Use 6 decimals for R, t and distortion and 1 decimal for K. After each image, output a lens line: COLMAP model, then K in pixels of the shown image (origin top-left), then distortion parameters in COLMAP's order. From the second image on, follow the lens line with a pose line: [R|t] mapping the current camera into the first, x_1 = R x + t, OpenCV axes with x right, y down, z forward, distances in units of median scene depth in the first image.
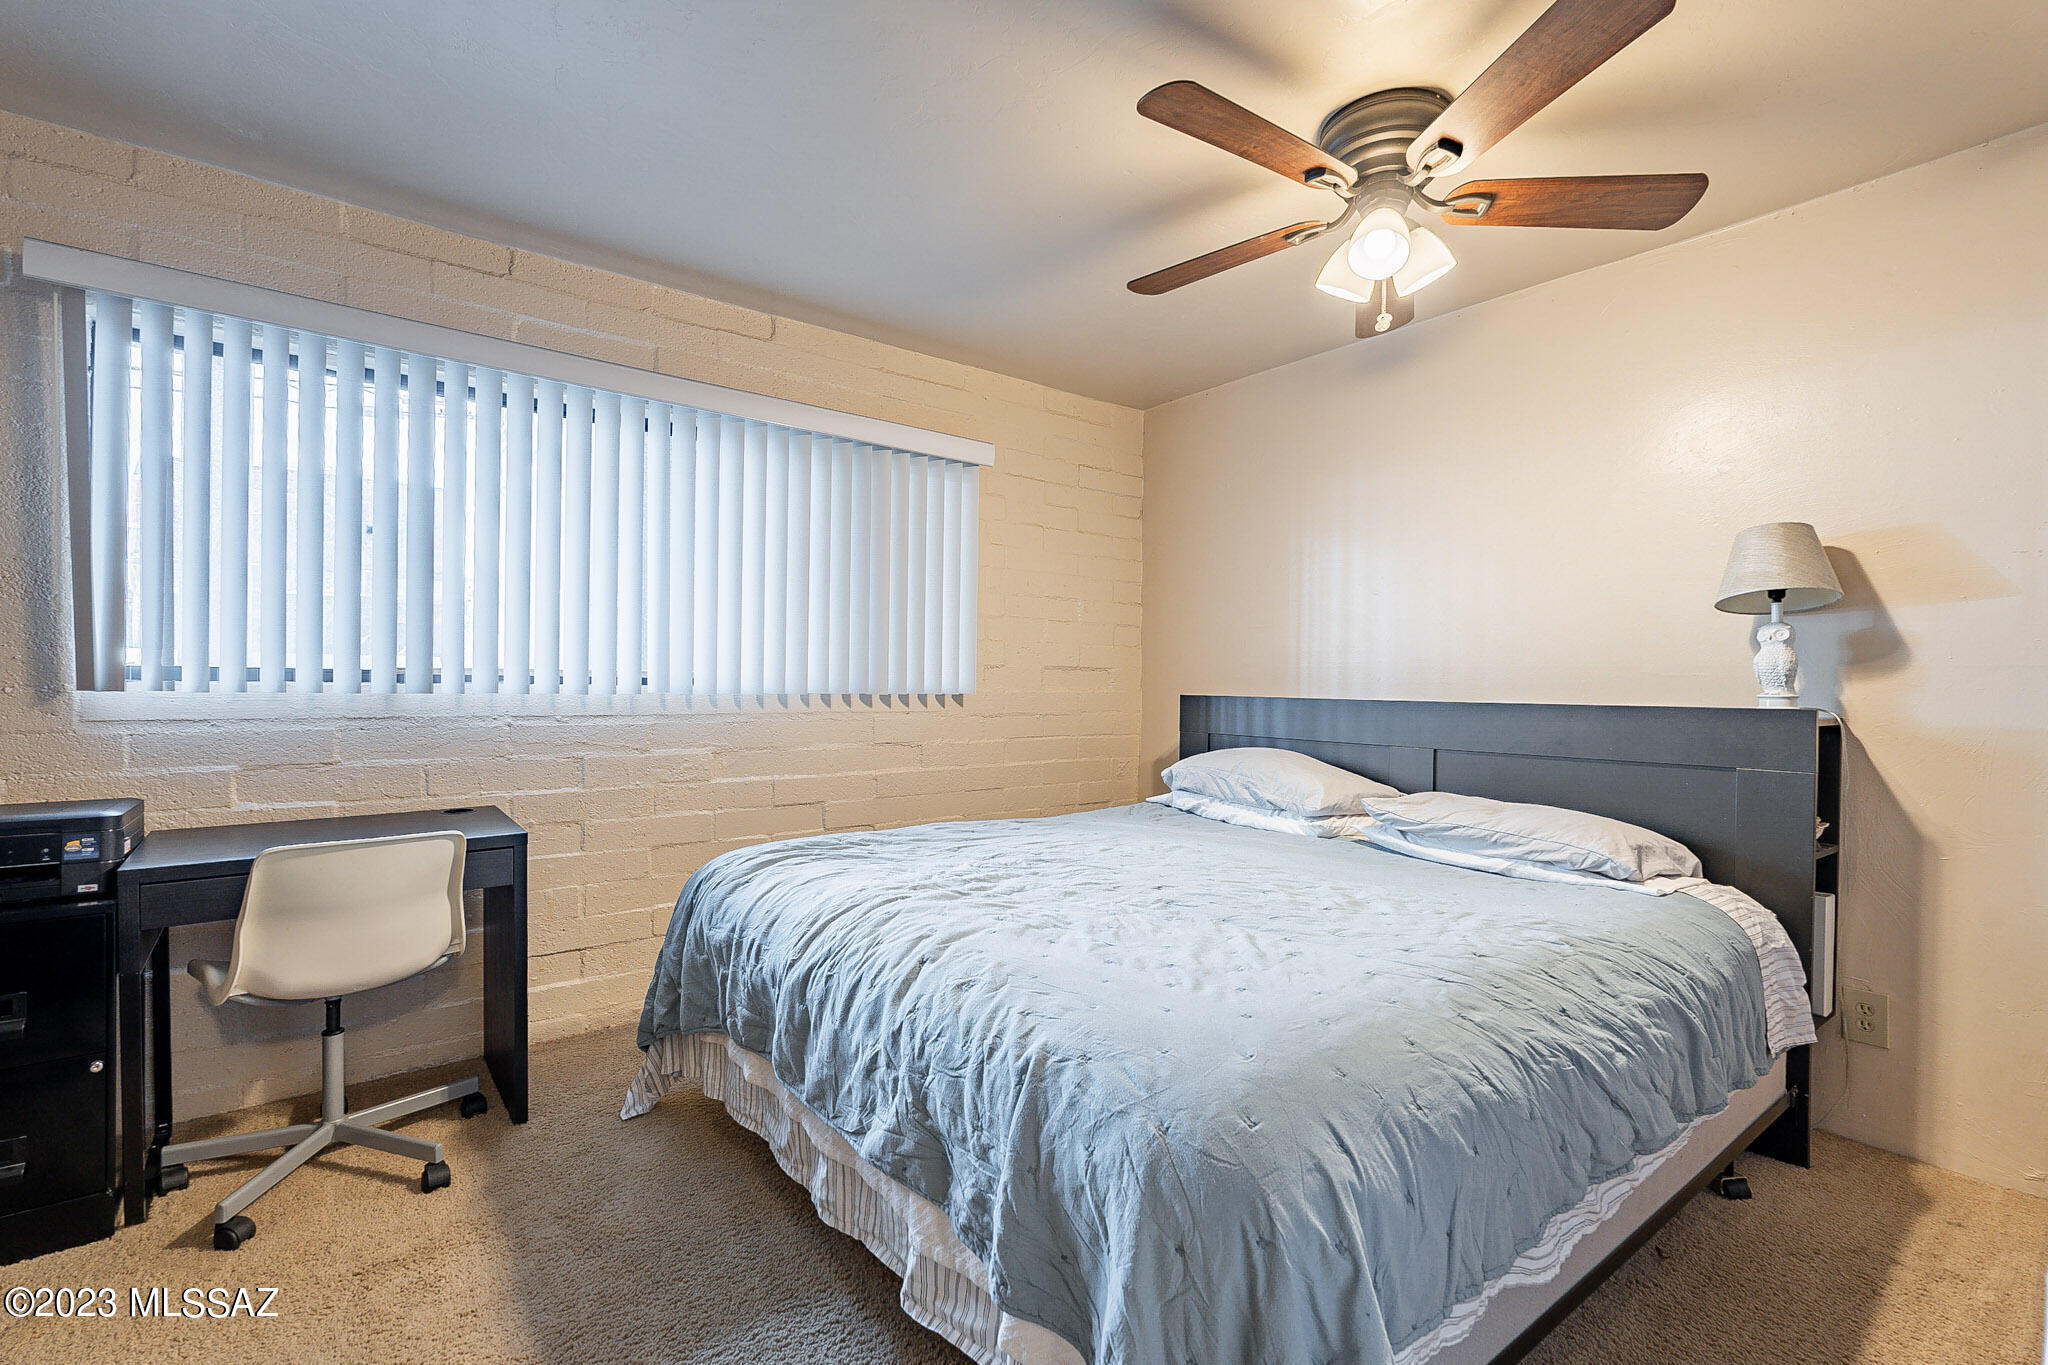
lens RADIAL K [[914.5, 0, 1022.0], [0, 914.5, 662.9], [0, 0, 1]] dist [-0.000684, -0.000014]
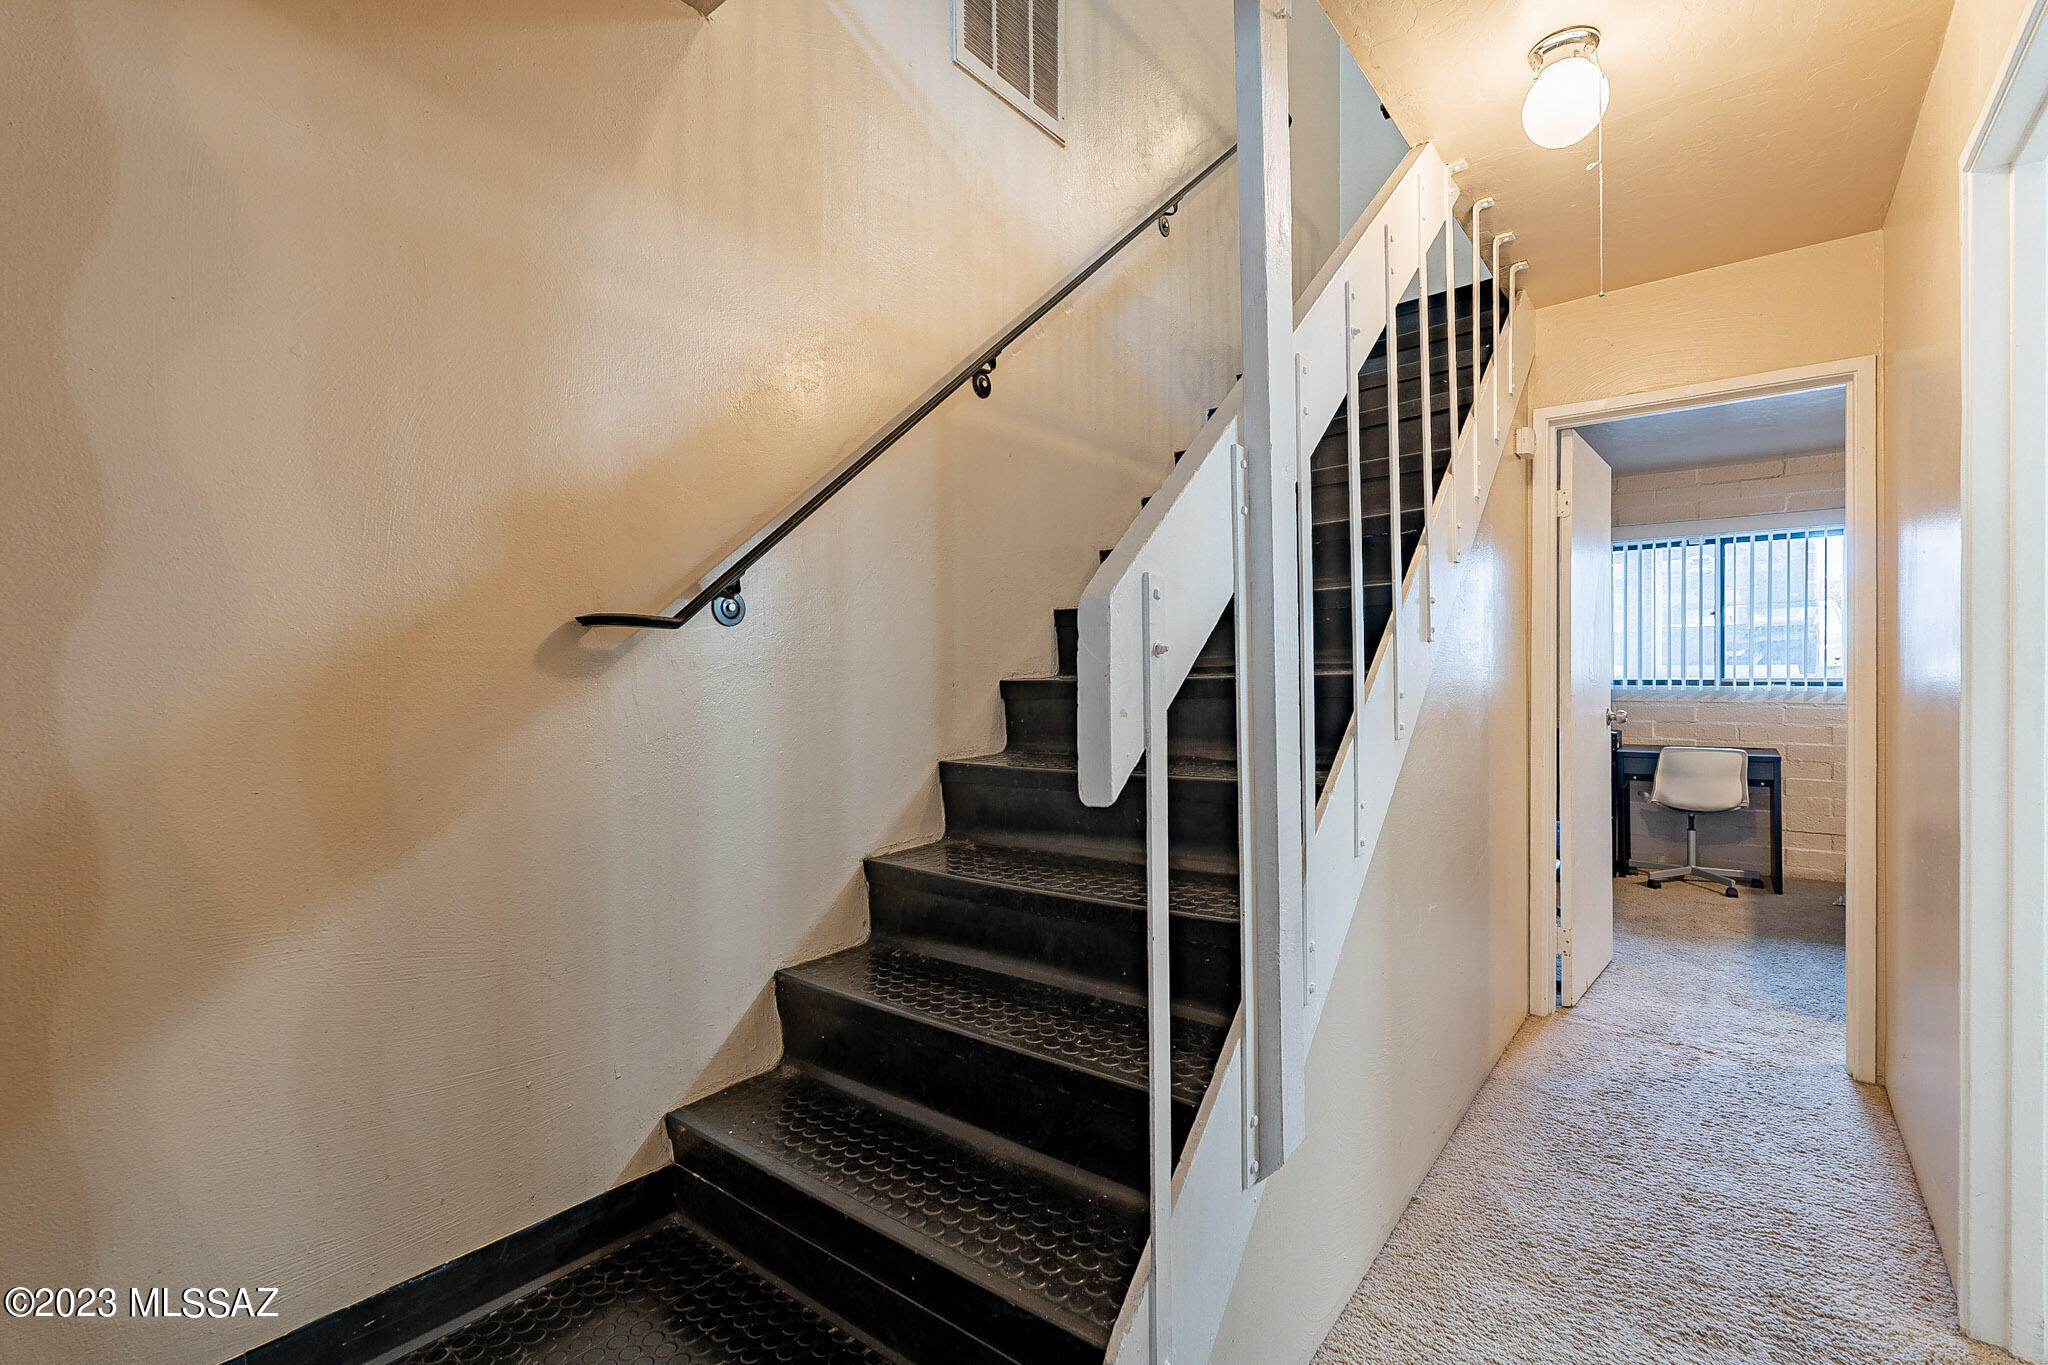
lens RADIAL K [[915.4, 0, 1018.0], [0, 915.4, 665.1], [0, 0, 1]] dist [-0.022617, 0.005910]
pose [[0.268152, -0.018694, -0.963195, 1.086300], [0.001983, 0.999820, -0.018852, 0.012357], [0.963374, 0.003145, 0.268141, -1.363623]]
